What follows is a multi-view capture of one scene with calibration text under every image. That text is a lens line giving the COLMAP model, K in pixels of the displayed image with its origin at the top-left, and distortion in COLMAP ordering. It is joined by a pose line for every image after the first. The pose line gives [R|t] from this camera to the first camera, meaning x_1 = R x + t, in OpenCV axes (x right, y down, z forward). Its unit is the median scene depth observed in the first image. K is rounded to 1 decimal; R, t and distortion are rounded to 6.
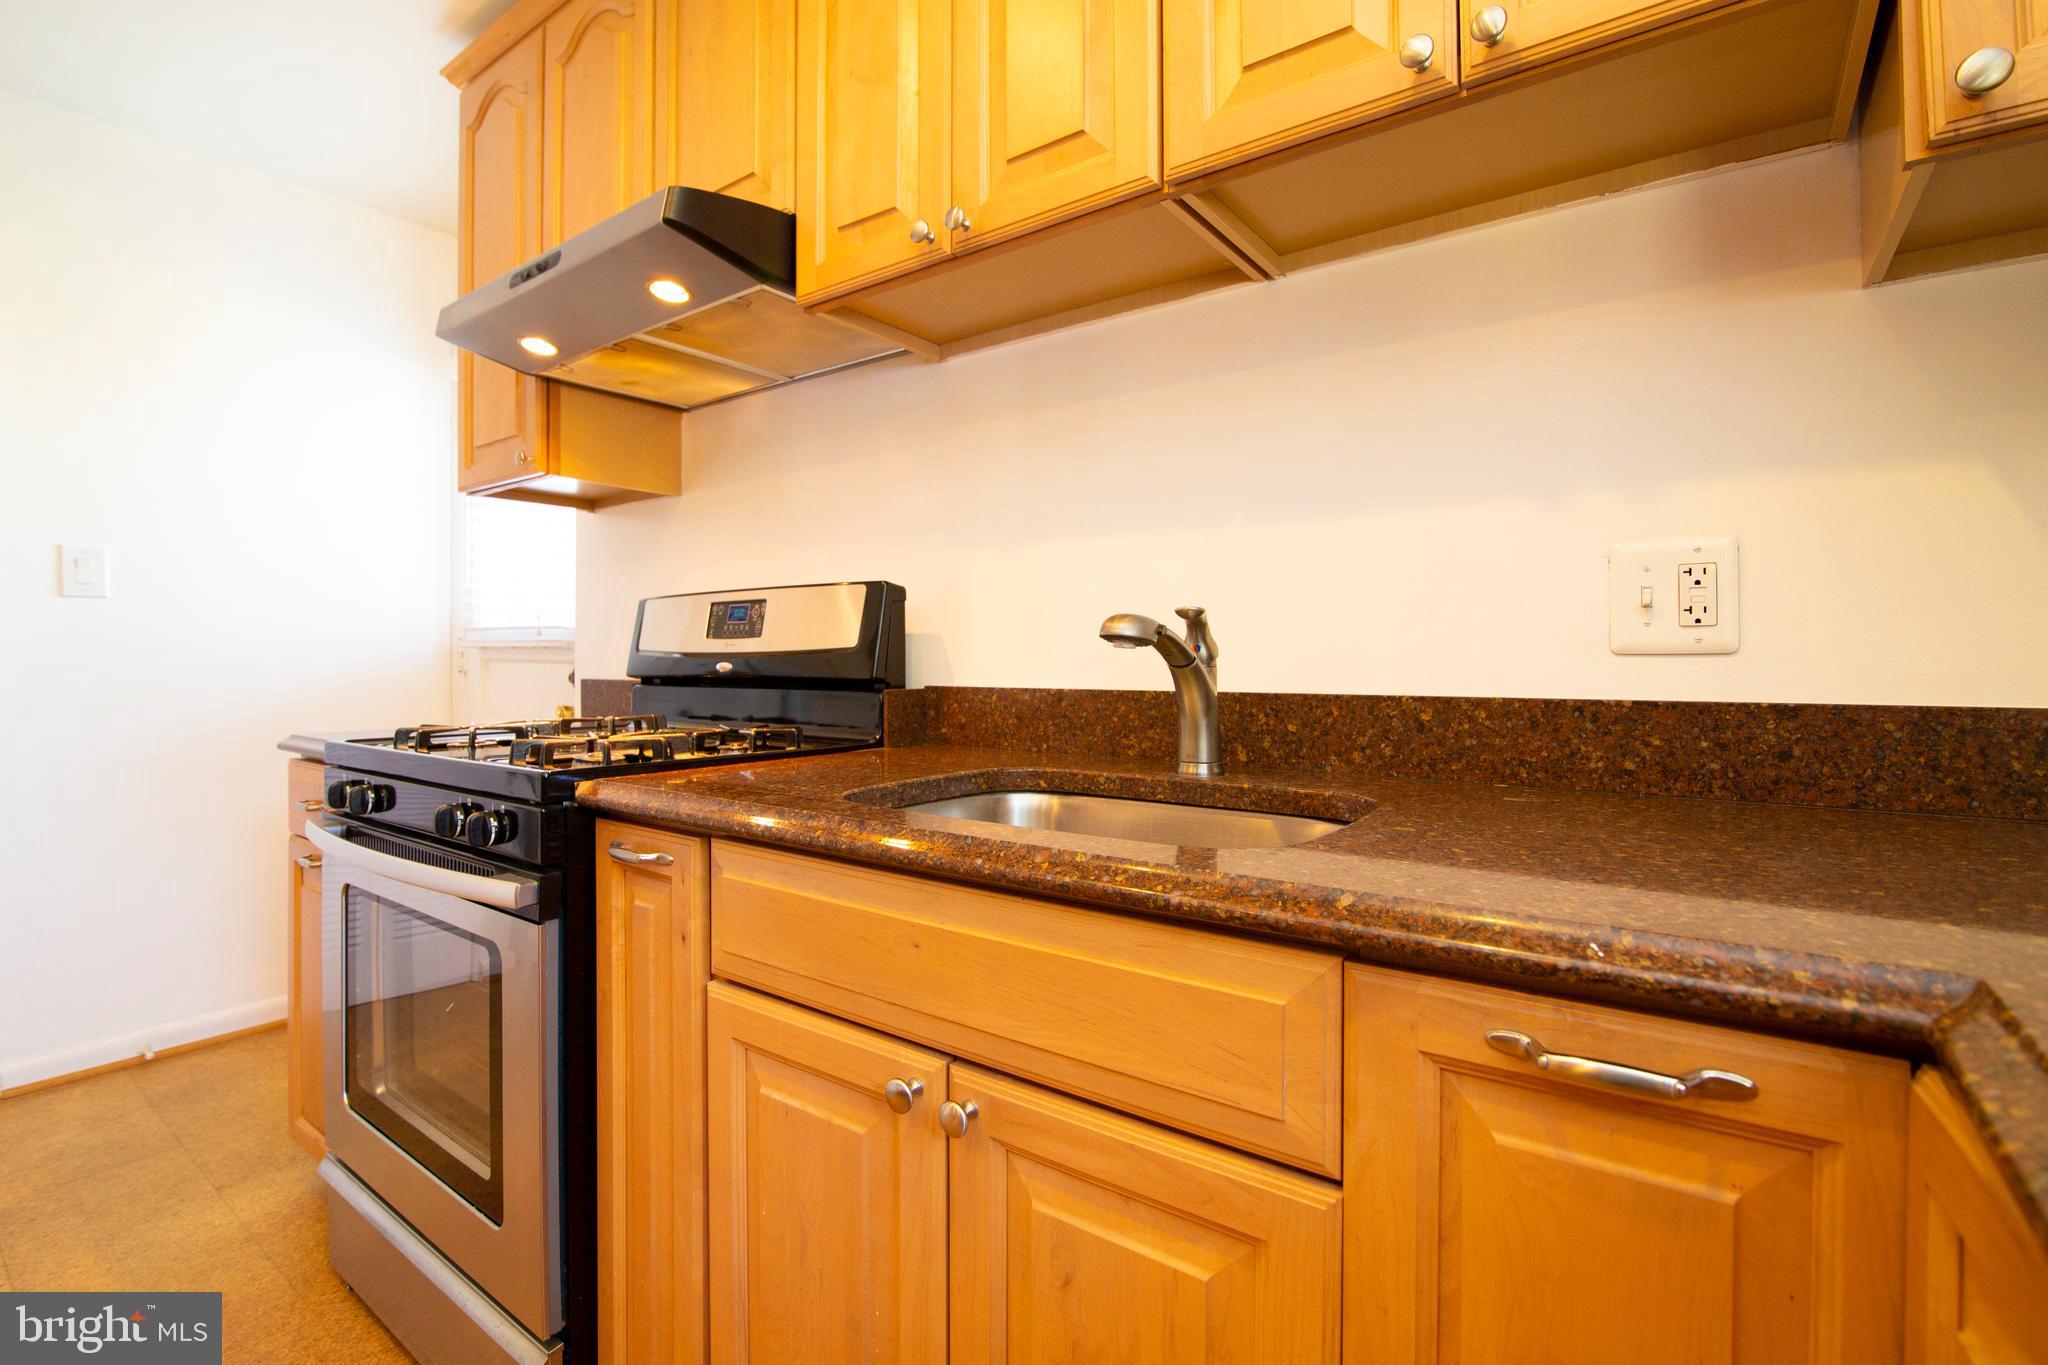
lens RADIAL K [[930.8, 0, 1010.7], [0, 930.8, 661.9], [0, 0, 1]] dist [-0.022264, 0.000351]
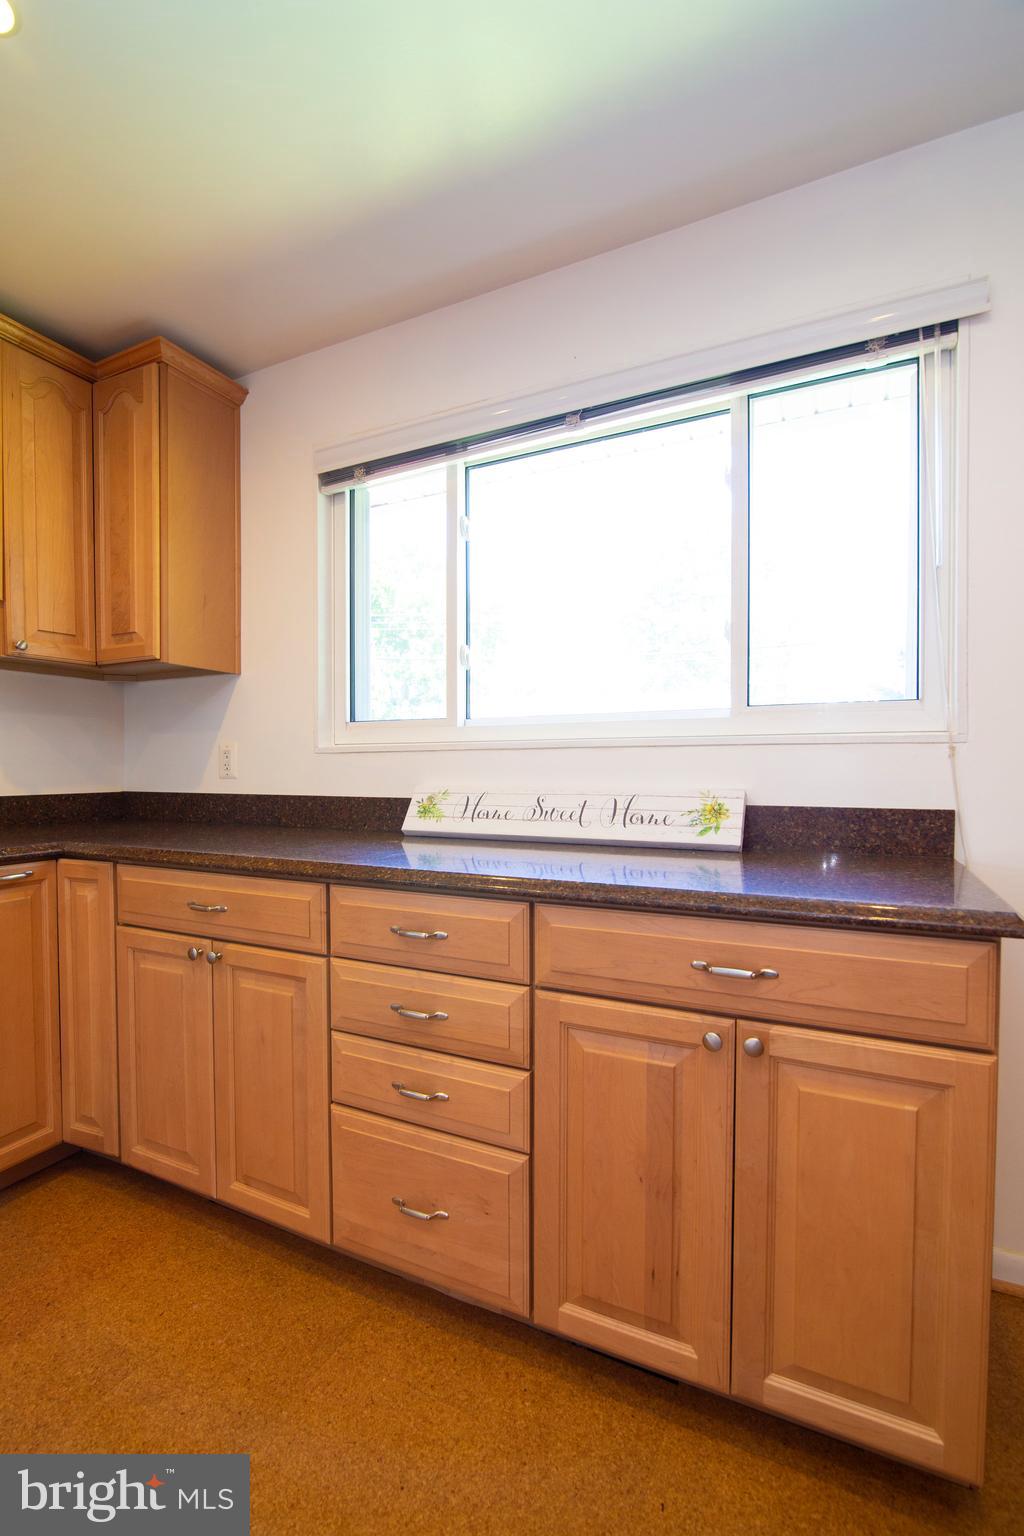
lens RADIAL K [[698.1, 0, 498.5], [0, 698.1, 782.8], [0, 0, 1]] dist [-0.022264, 0.000351]
pose [[-0.179877, -0.020086, 0.983484, -1.306816], [0.006766, 0.999743, 0.021656, -0.032105], [-0.983666, 0.010549, -0.179695, -0.321197]]
